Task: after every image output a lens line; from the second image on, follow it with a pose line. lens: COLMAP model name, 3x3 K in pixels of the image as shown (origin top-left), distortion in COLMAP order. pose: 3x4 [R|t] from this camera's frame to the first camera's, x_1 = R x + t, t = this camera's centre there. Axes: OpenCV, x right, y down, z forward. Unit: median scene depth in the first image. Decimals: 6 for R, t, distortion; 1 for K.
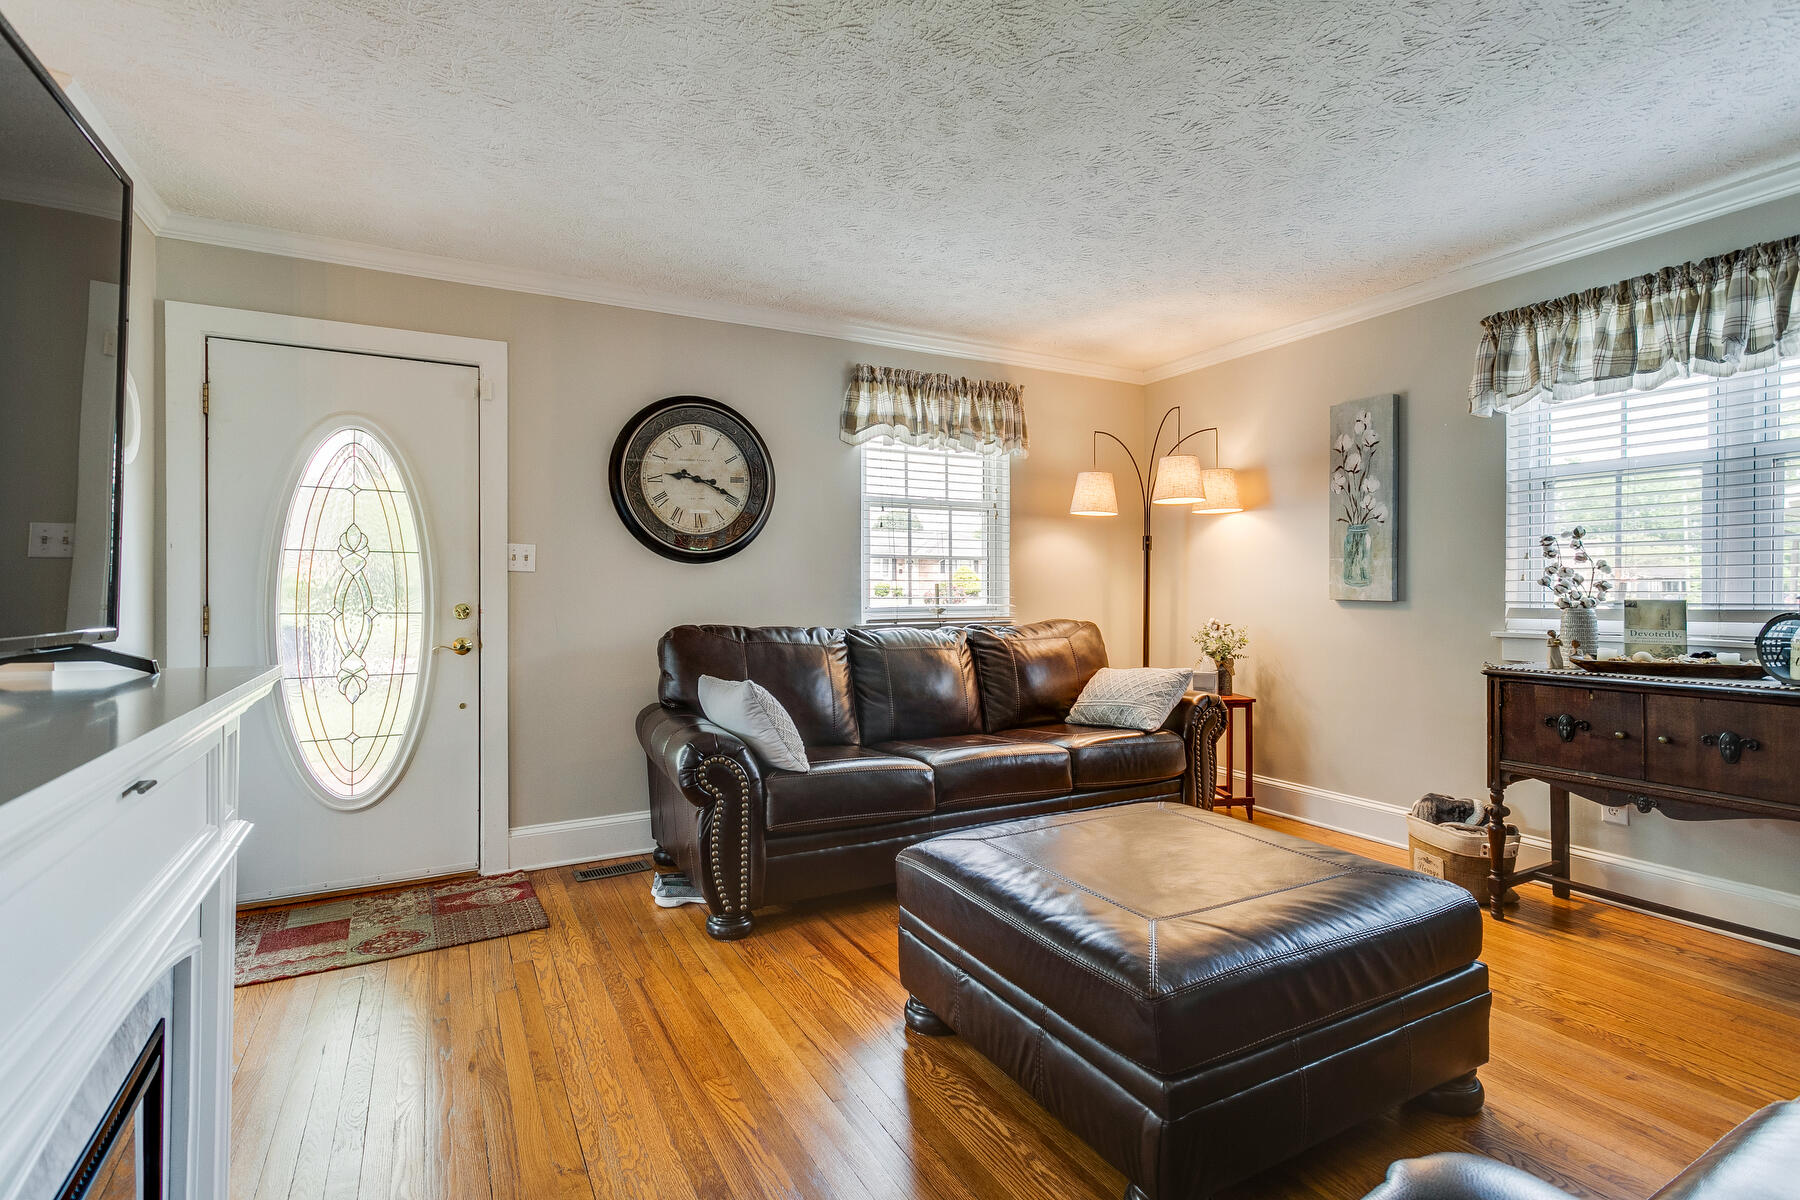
lens RADIAL K [[850.7, 0, 904.7], [0, 850.7, 598.8], [0, 0, 1]] dist [0.002837, 0.001293]
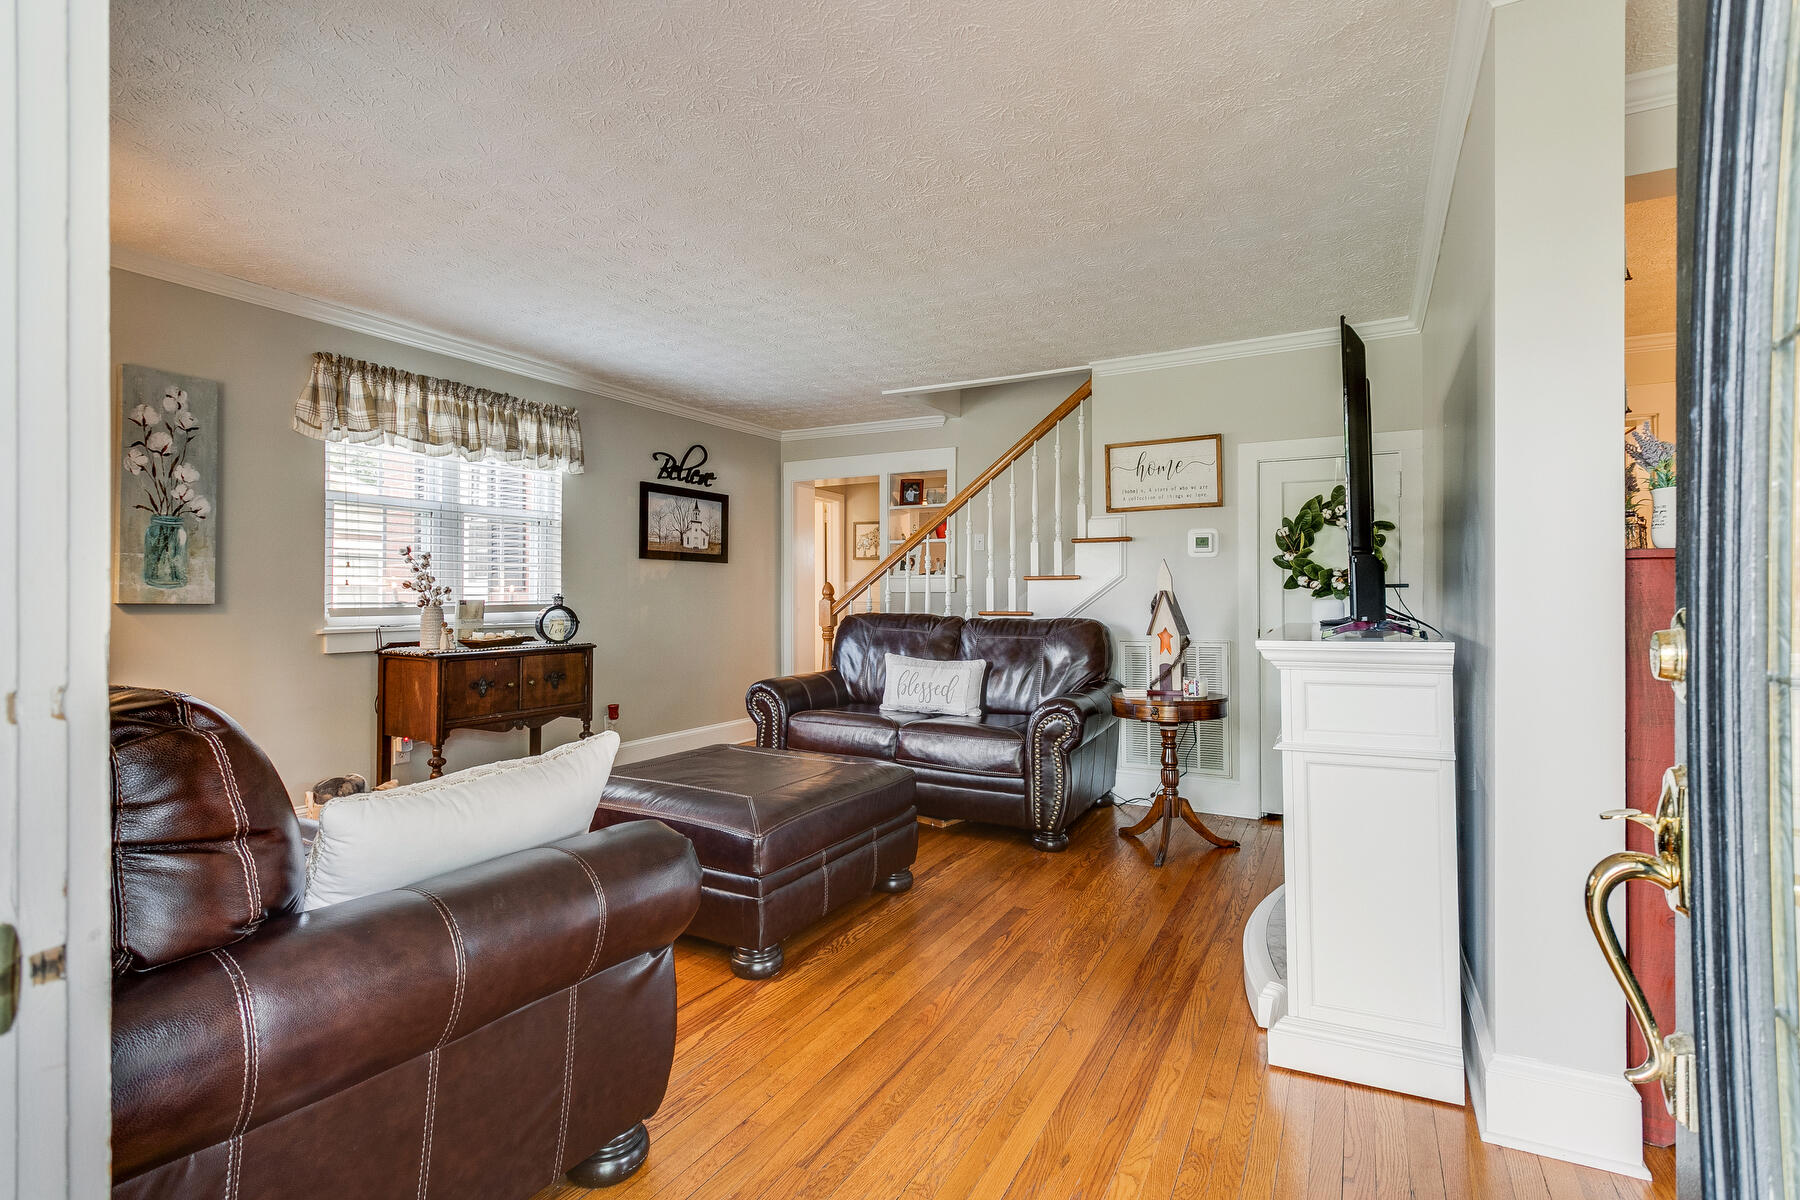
lens RADIAL K [[850.7, 0, 904.7], [0, 850.7, 598.8], [0, 0, 1]] dist [0.002837, 0.001293]
pose [[-0.539341, 0.000624, 0.842087, -0.706960], [0.010049, 0.999933, 0.005695, -0.000926], [-0.842027, 0.011534, -0.539311, 0.991322]]
